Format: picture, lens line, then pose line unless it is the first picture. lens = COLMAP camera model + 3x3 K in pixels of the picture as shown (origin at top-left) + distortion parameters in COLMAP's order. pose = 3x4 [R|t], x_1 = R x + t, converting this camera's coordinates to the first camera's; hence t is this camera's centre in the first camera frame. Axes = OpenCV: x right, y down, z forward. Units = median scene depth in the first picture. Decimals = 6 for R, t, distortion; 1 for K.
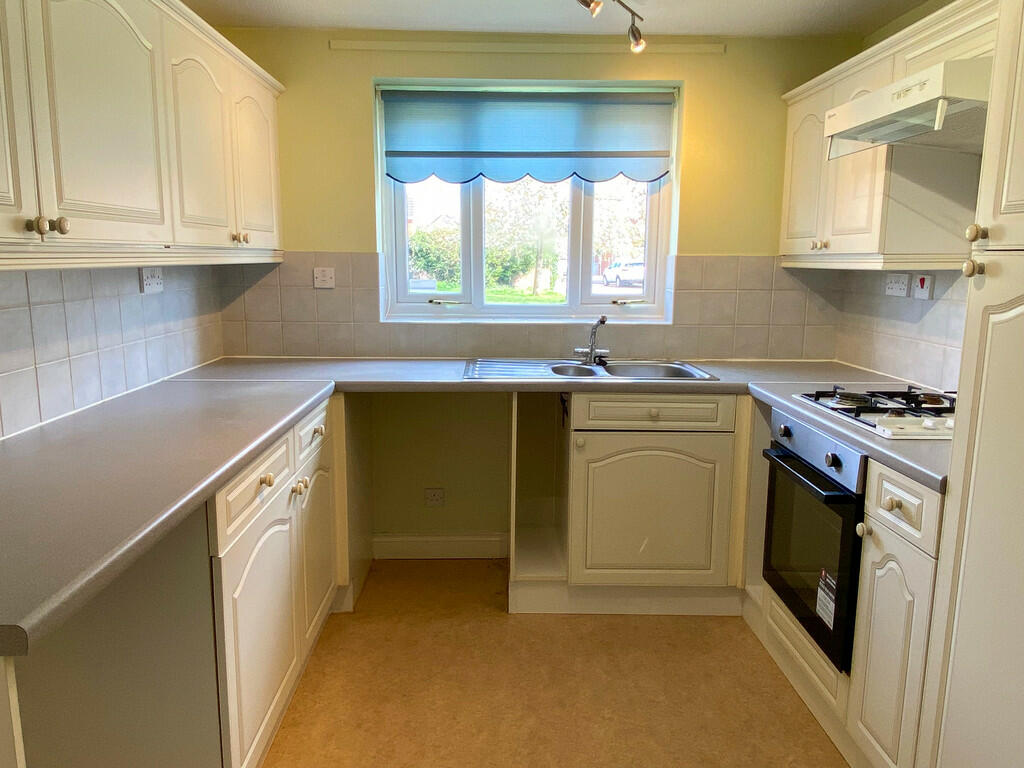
lens RADIAL K [[730.6, 0, 512.0], [0, 730.6, 384.0], [0, 0, 1]] dist [0.102992, -0.137694]
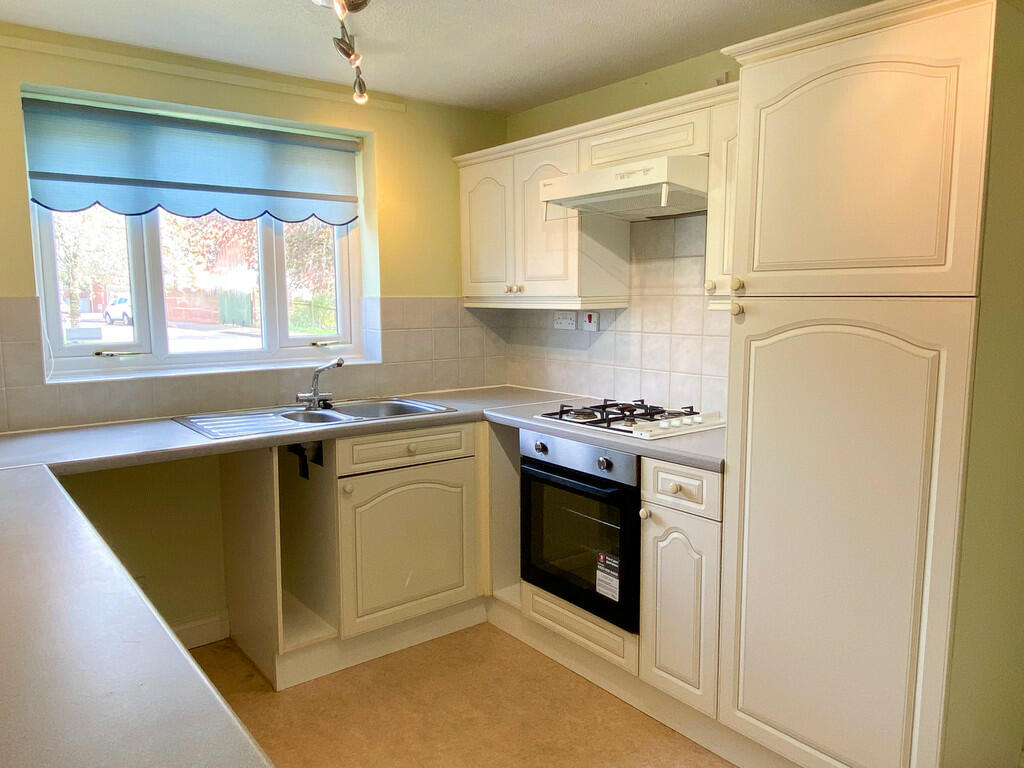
lens RADIAL K [[730.6, 0, 512.0], [0, 730.6, 384.0], [0, 0, 1]] dist [0.102992, -0.137694]
pose [[0.800925, -0.082546, 0.593047, -0.292030], [0.109497, 0.993941, -0.009532, -0.024989], [-0.588668, 0.072571, 0.805111, 0.069772]]
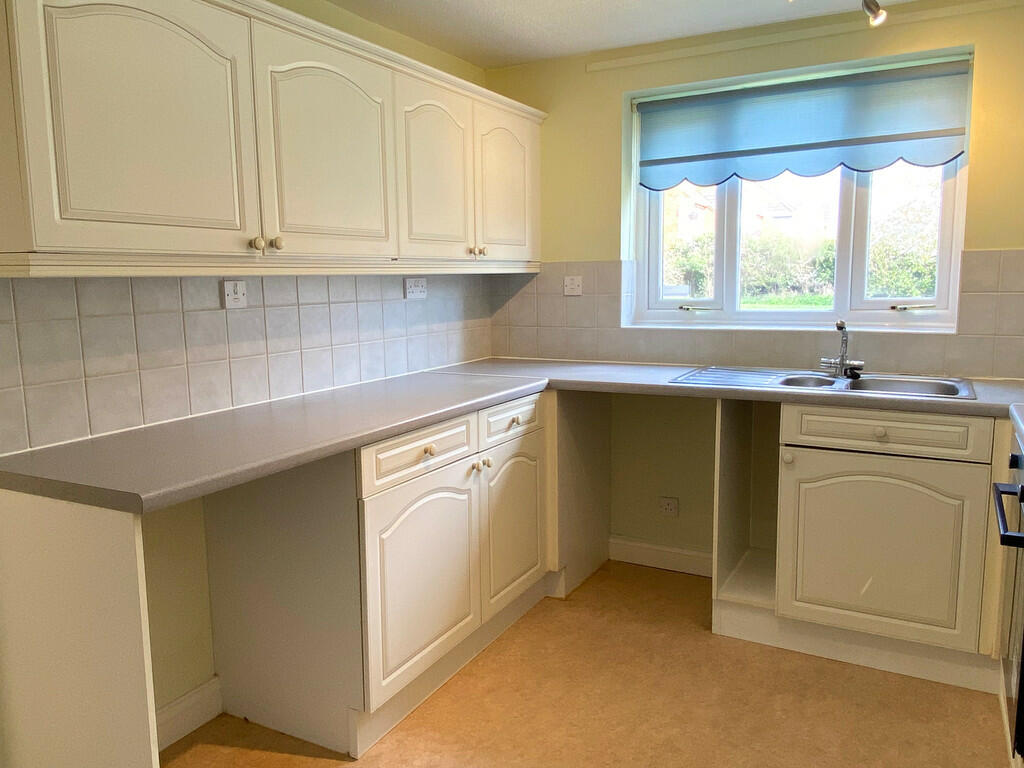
lens RADIAL K [[772.4, 0, 512.0], [0, 772.4, 384.0], [0, 0, 1]] dist [0.117001, -0.162158]
pose [[0.867506, 0.047868, -0.495118, 0.263834], [-0.062272, 0.997979, -0.012623, 0.020592], [0.493513, 0.041783, 0.868734, -0.018099]]
